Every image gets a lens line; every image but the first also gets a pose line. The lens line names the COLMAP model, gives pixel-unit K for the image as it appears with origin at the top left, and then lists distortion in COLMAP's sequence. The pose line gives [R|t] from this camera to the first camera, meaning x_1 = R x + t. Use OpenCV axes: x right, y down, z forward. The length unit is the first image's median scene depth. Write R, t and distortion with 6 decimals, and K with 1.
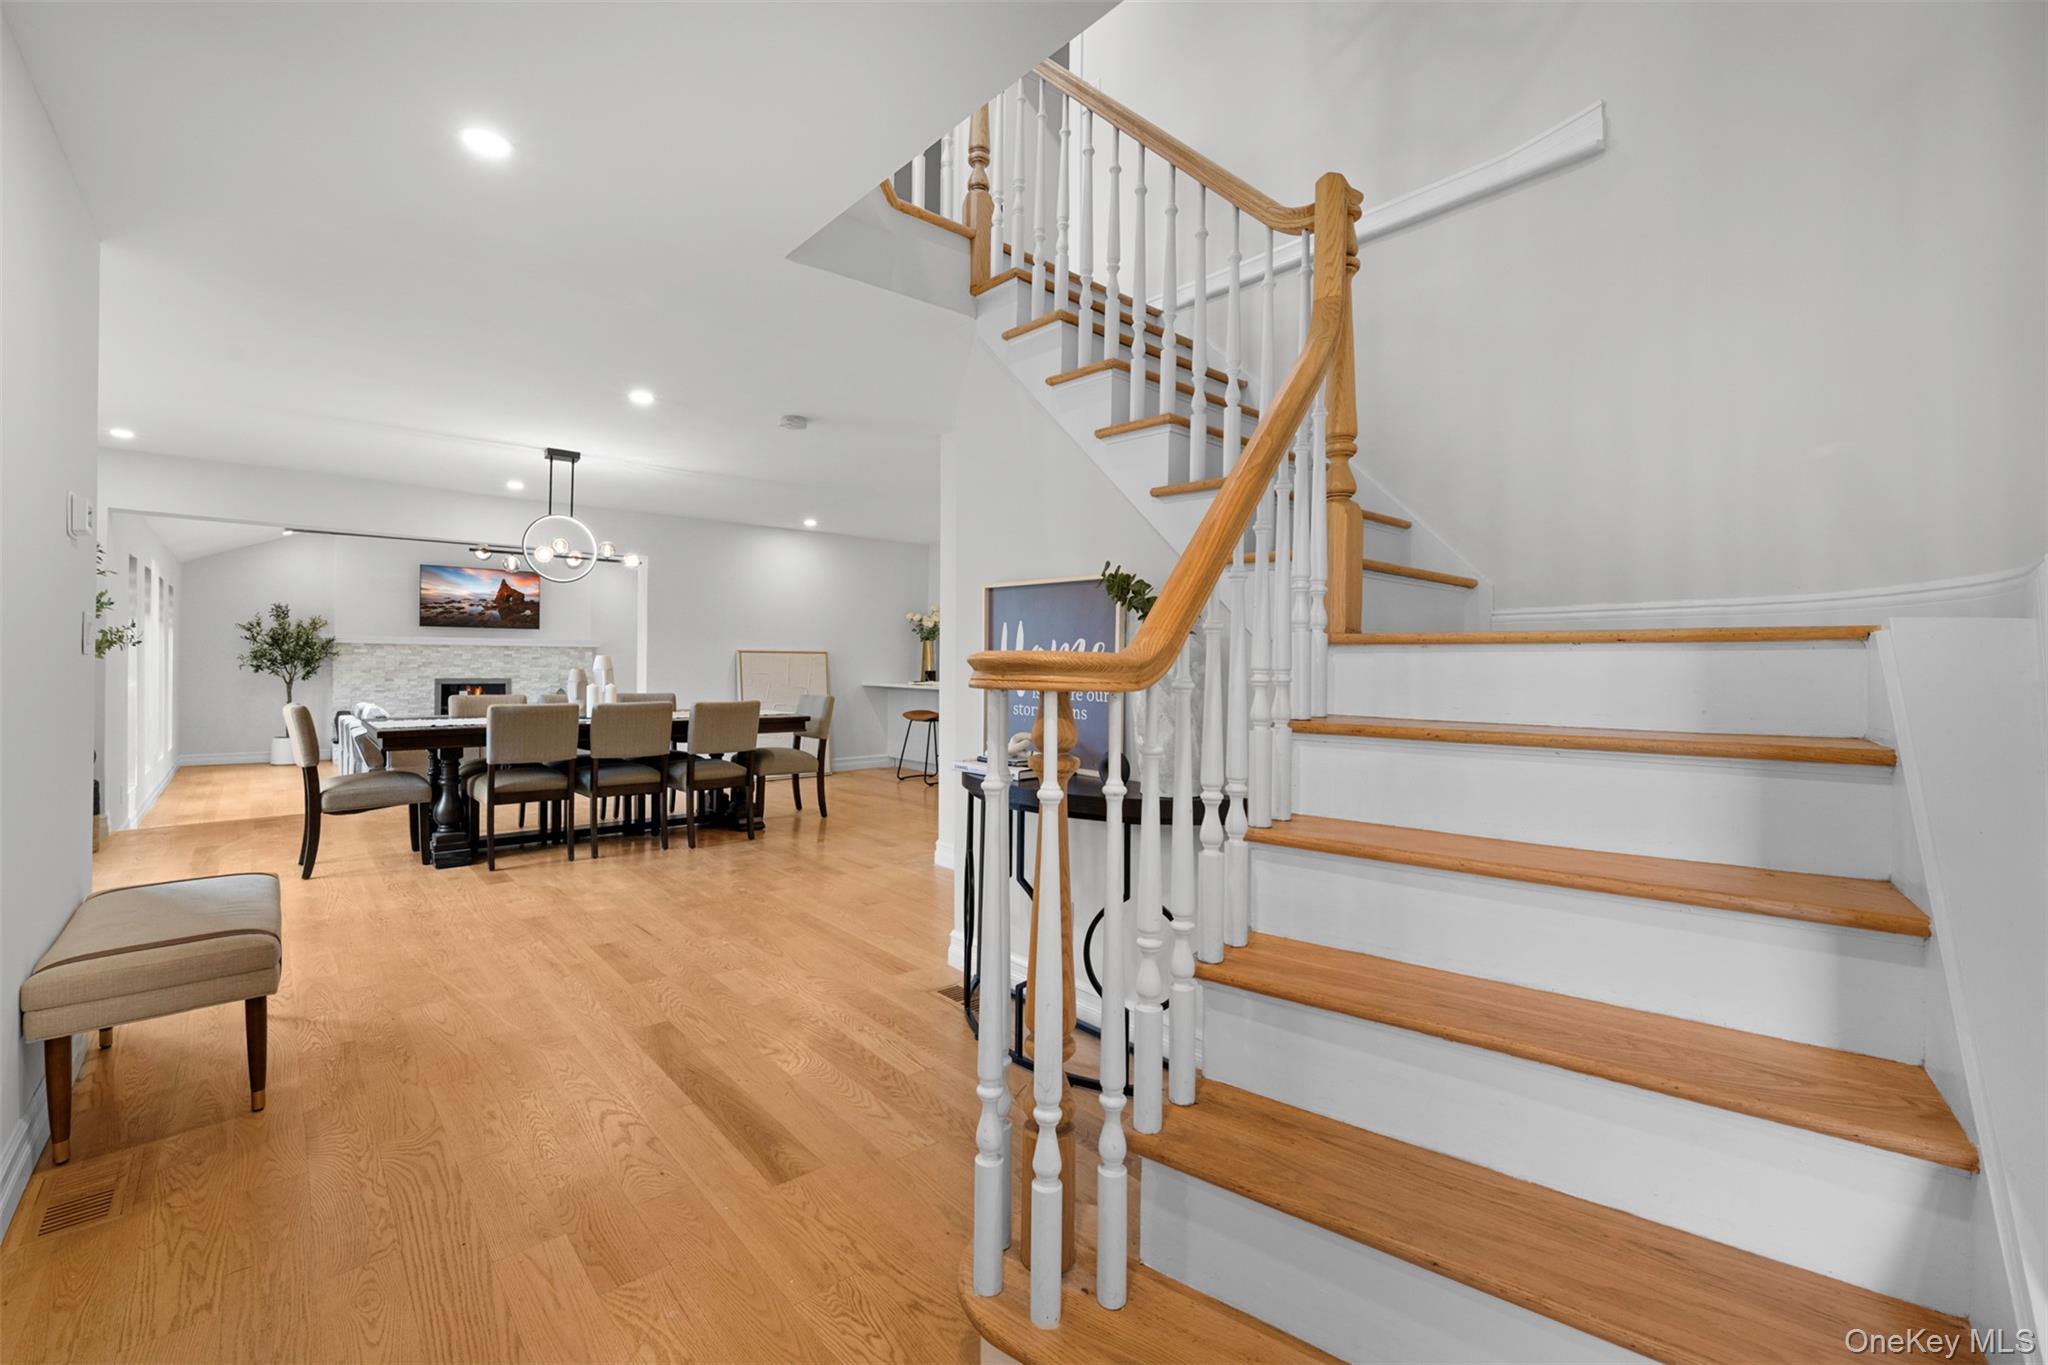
lens RADIAL K [[874.9, 0, 1027.4], [0, 874.9, 664.2], [0, 0, 1]] dist [-0.005207, -0.000401]
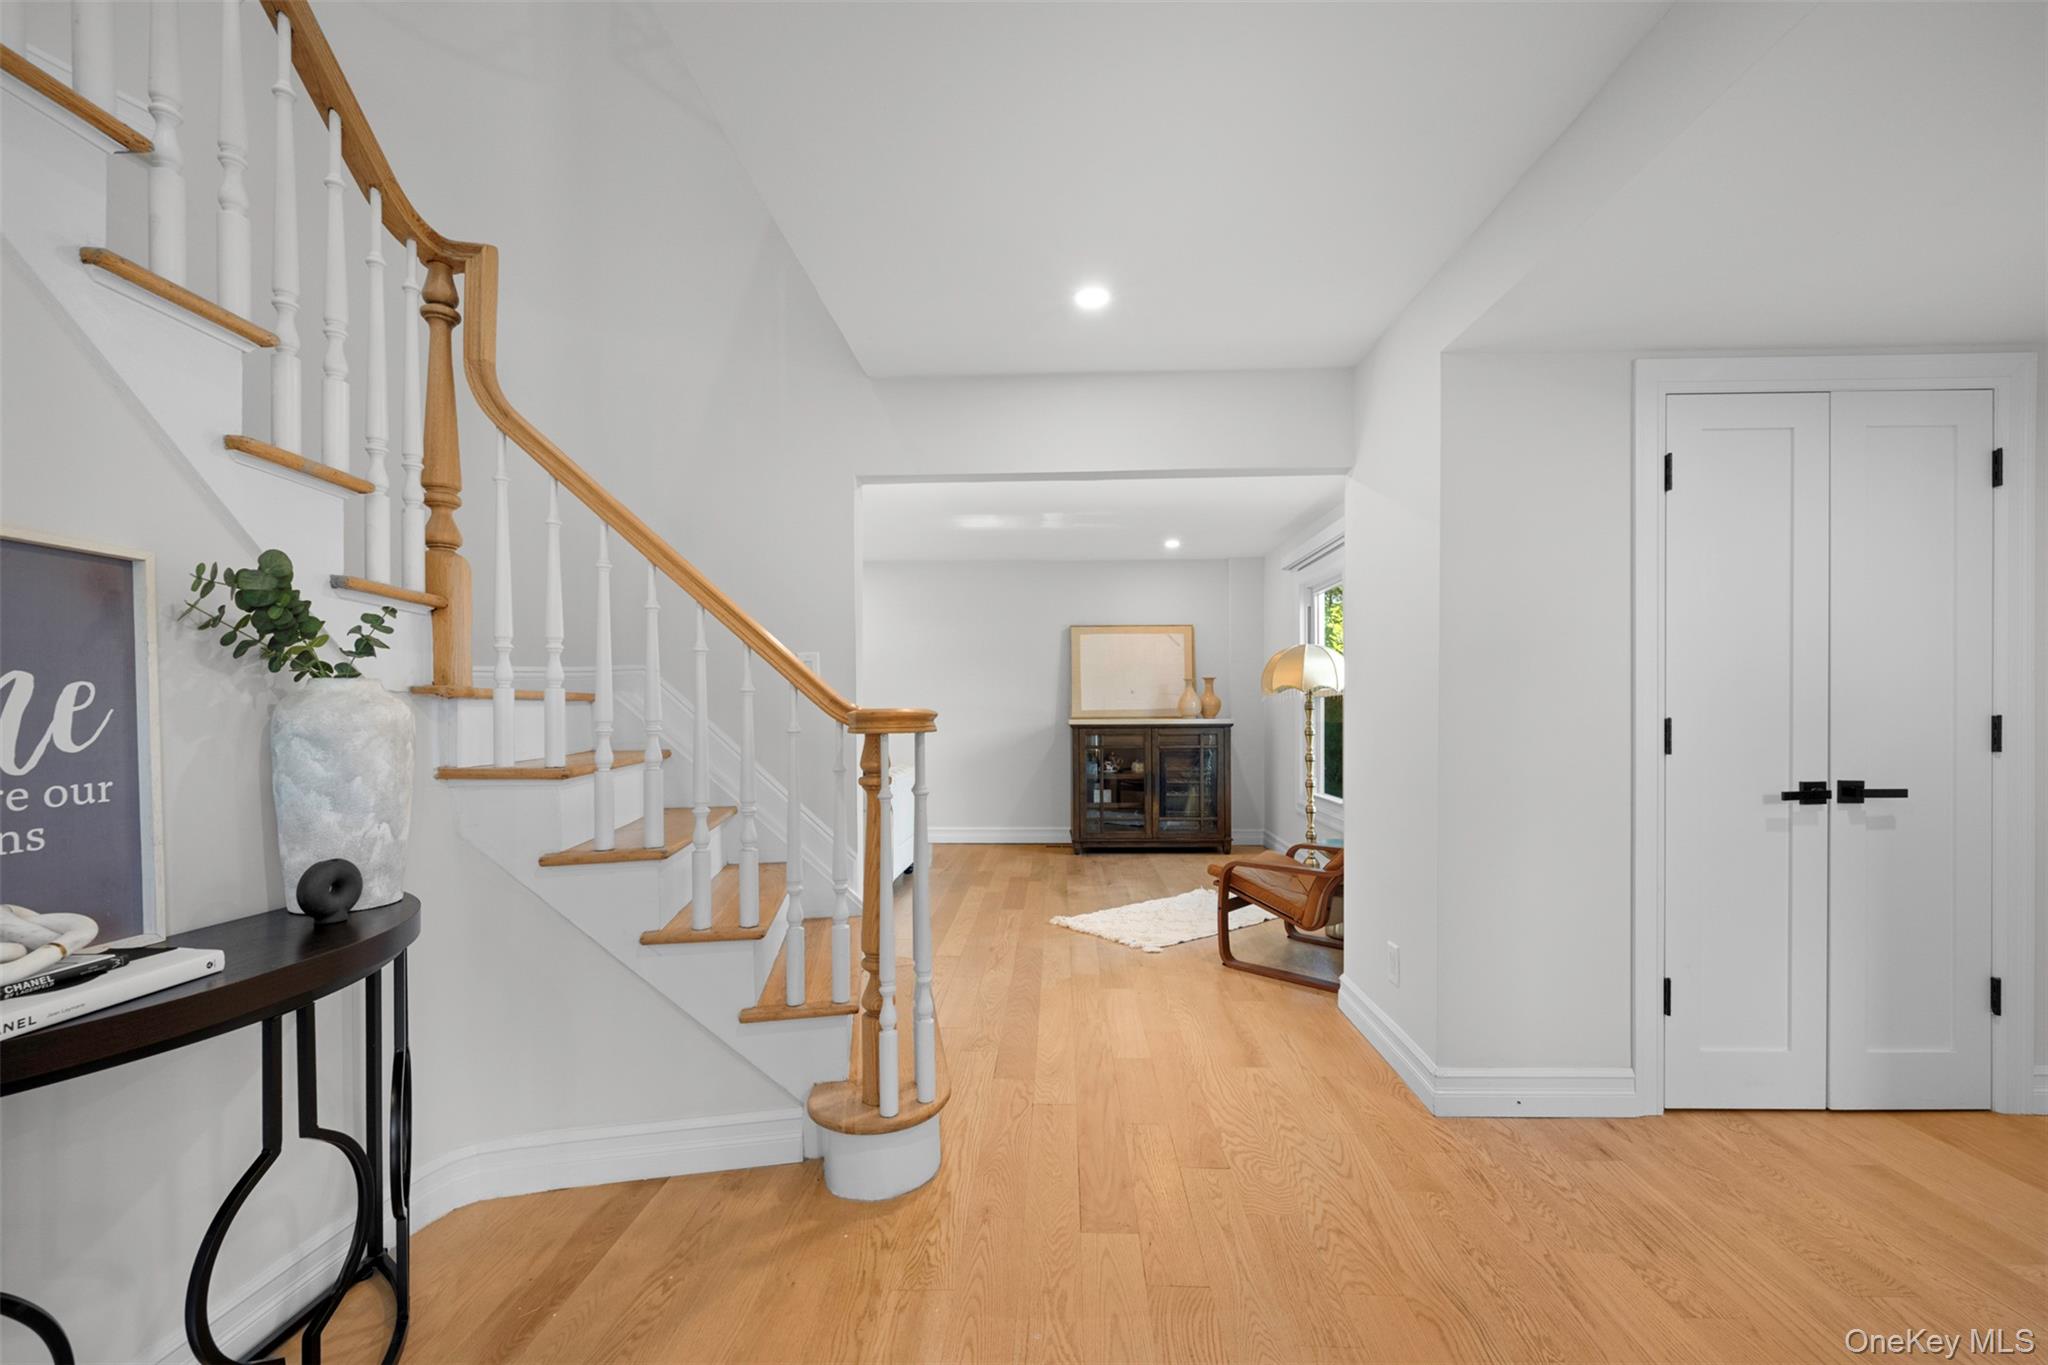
lens RADIAL K [[836.4, 0, 1035.7], [0, 836.4, 715.3], [0, 0, 1]] dist [0.000440, -0.000180]
pose [[-0.732216, -0.011777, 0.680971, -0.293177], [-0.000089, 0.999852, 0.017196, -0.006666], [-0.681073, 0.012530, -0.732108, 0.467176]]
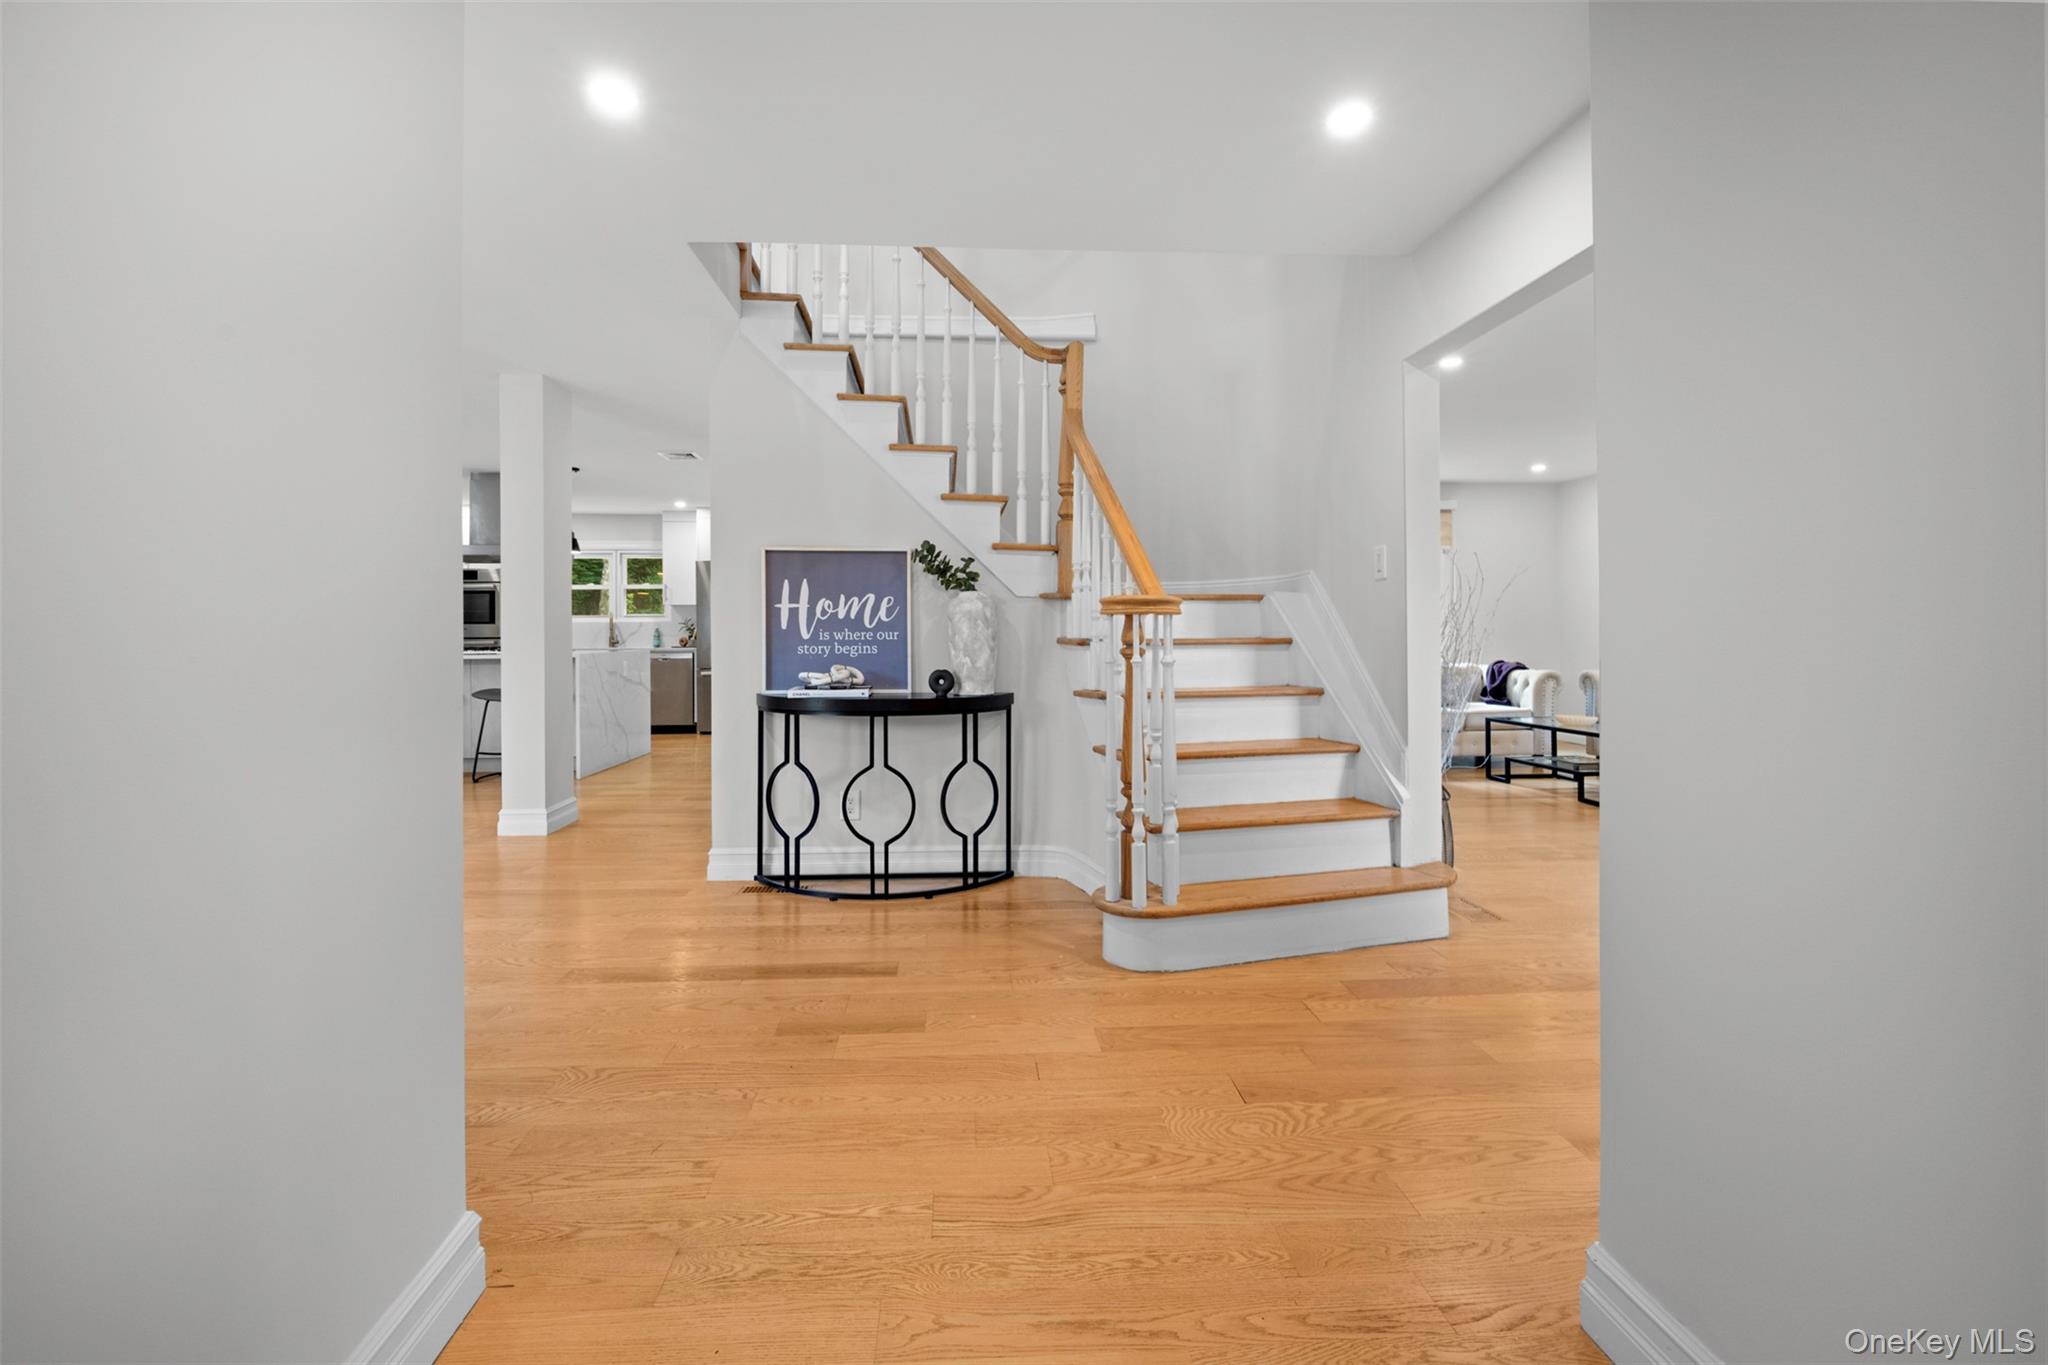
lens RADIAL K [[874.9, 0, 1034.2], [0, 874.9, 641.4], [0, 0, 1]] dist [-0.005207, -0.000401]
pose [[0.595008, -0.016349, 0.803554, -0.427275], [0.013304, 0.999856, 0.010492, 0.016589], [-0.803610, 0.004448, 0.595140, -0.005135]]
